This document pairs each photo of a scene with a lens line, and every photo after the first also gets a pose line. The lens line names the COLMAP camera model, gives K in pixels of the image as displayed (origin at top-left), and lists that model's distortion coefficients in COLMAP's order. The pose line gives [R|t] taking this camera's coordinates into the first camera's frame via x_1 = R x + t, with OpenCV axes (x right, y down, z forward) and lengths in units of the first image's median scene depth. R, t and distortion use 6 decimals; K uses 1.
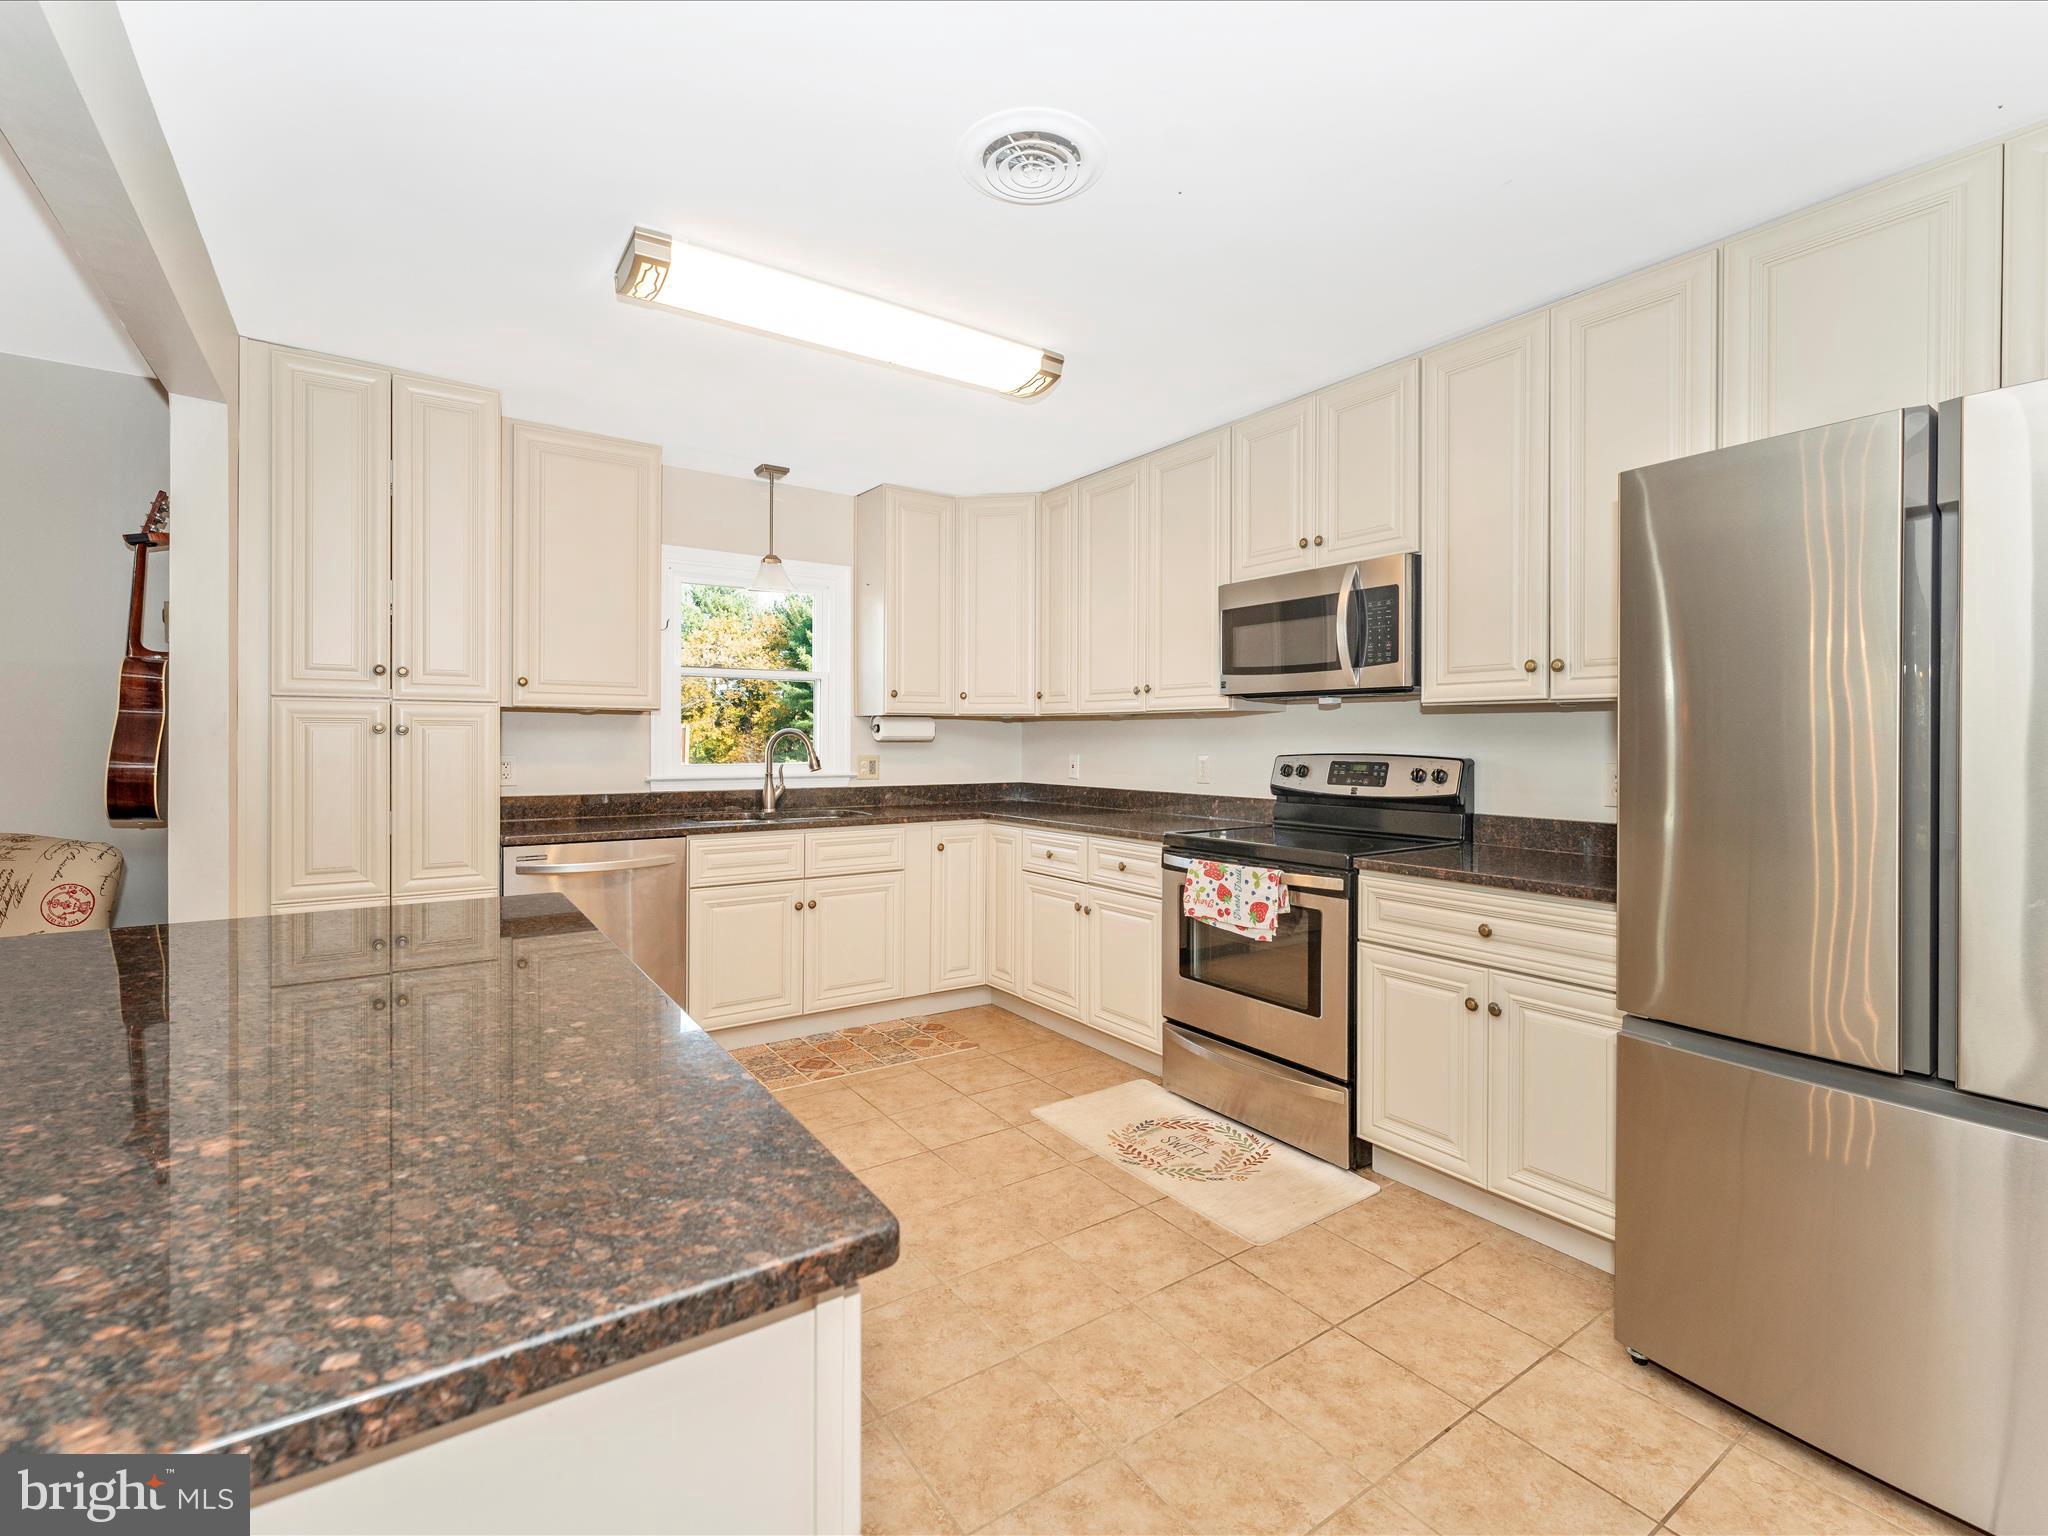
lens RADIAL K [[928.2, 0, 1015.4], [0, 928.2, 738.5], [0, 0, 1]] dist [0.000882, 0.001142]
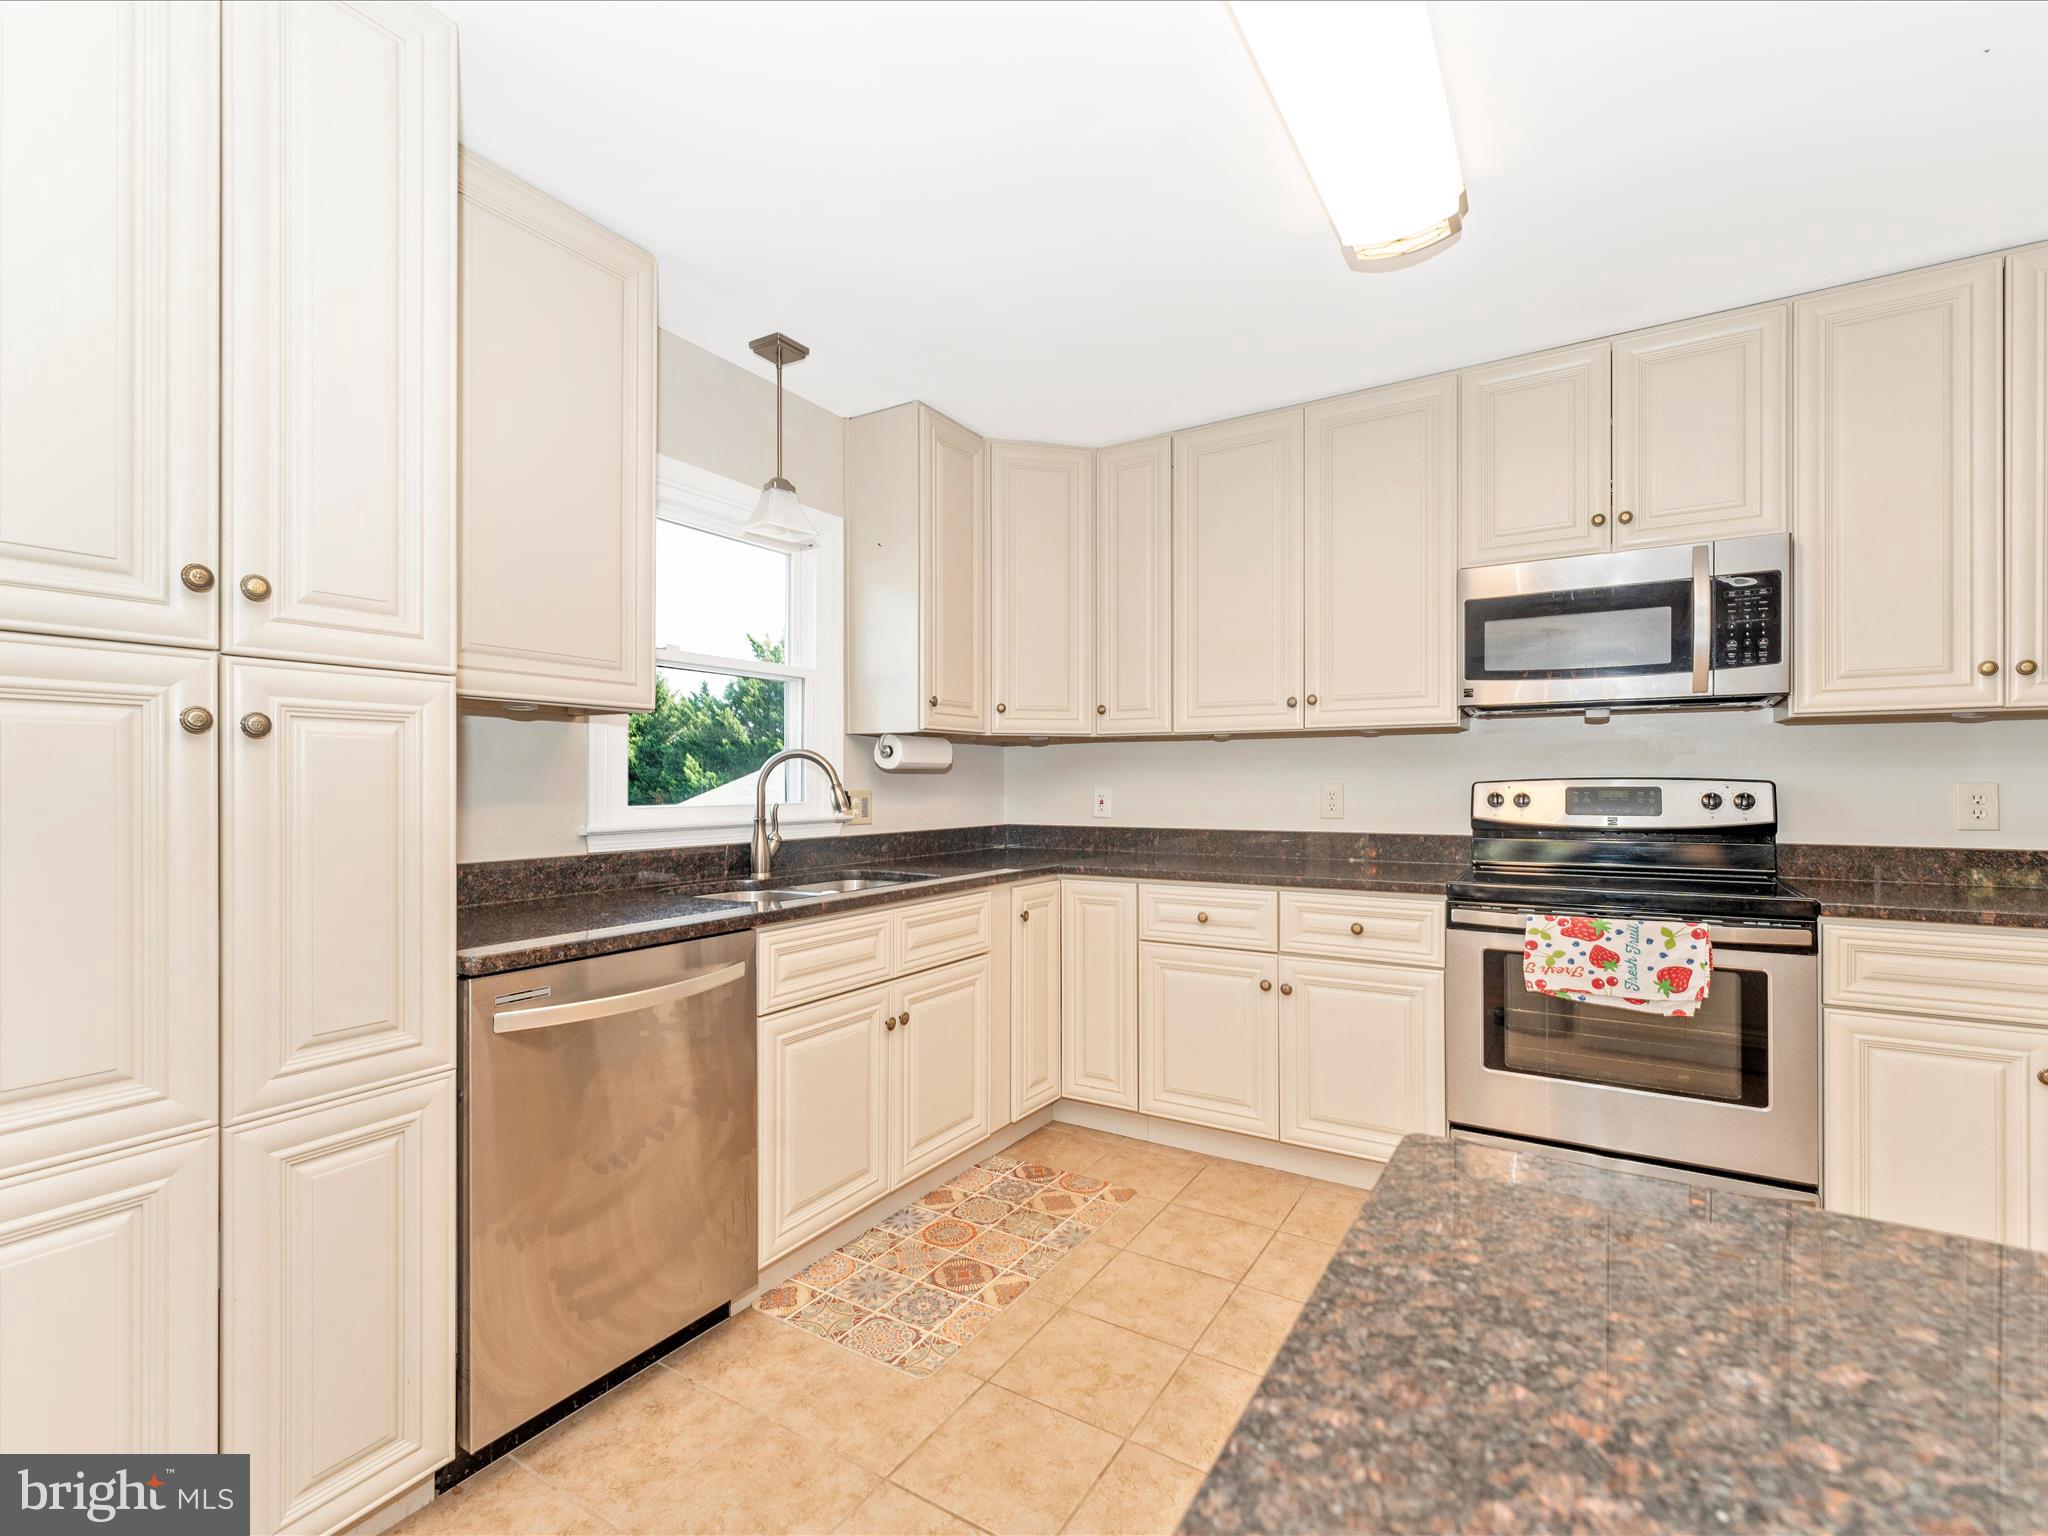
lens RADIAL K [[928.2, 0, 1006.5], [0, 928.2, 775.9], [0, 0, 1]] dist [0.000882, 0.001142]
pose [[0.917516, -0.003059, 0.397688, -0.508786], [0.005588, 0.999971, -0.005199, 0.017211], [-0.397661, 0.006992, 0.917506, 0.469474]]
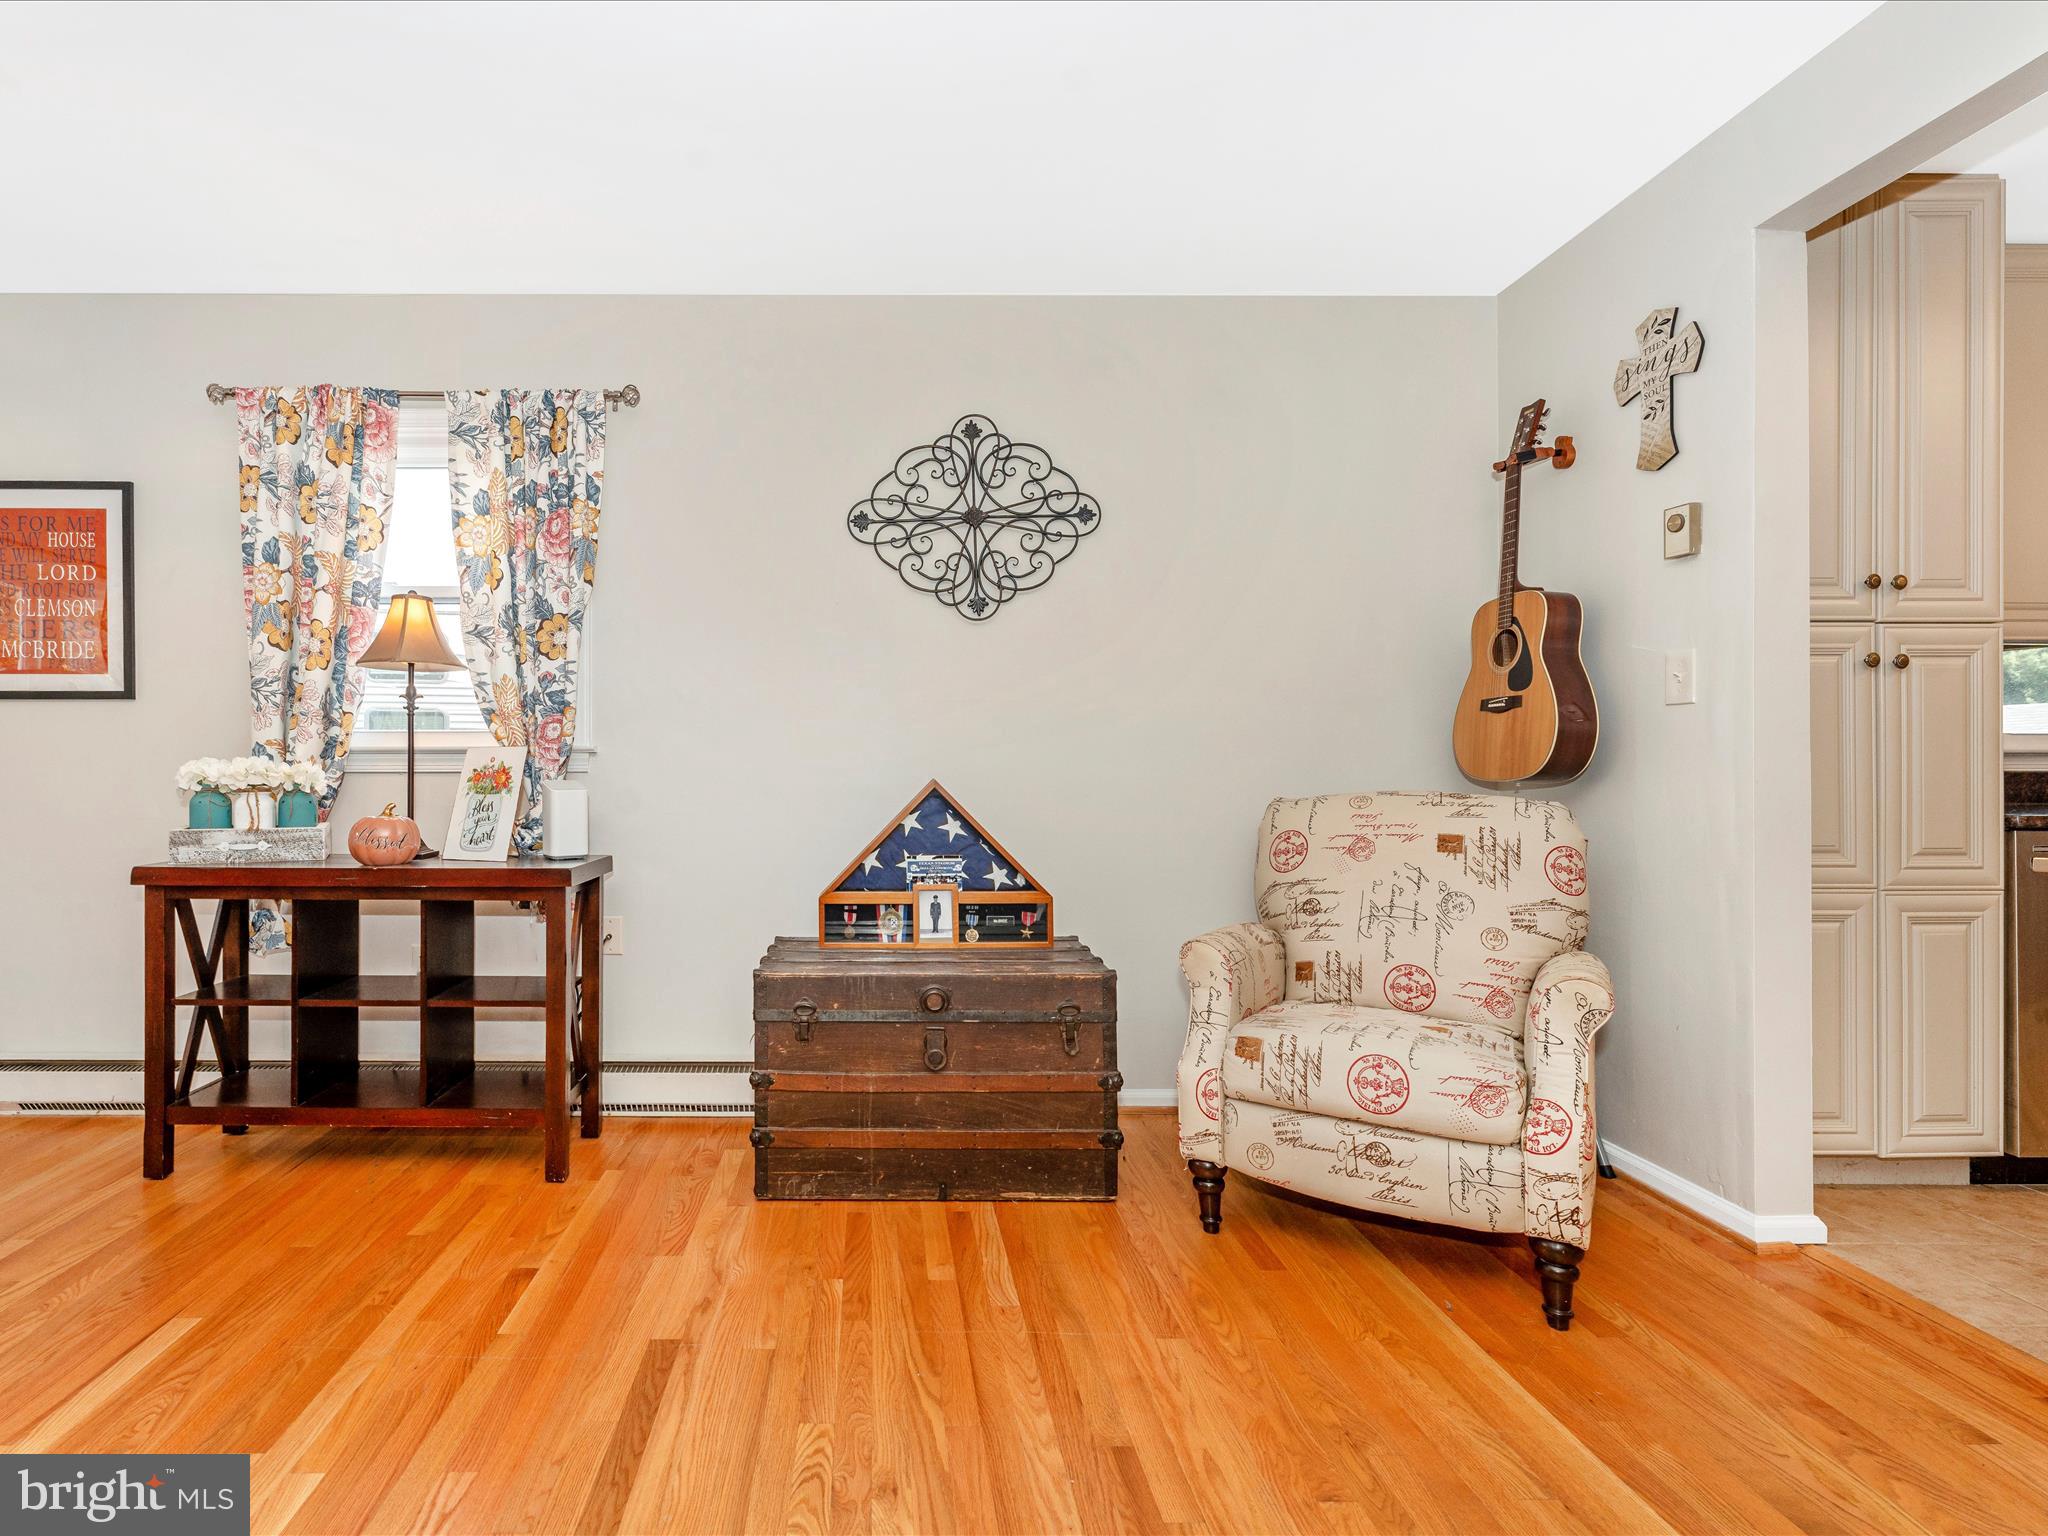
lens RADIAL K [[928.2, 0, 888.8], [0, 928.2, 758.7], [0, 0, 1]] dist [0.000882, 0.001142]
pose [[0.829661, -0.004149, -0.558253, -0.887596], [0.003965, 0.999991, -0.001541, 0.062250], [0.558254, -0.000935, 0.829669, -0.037584]]
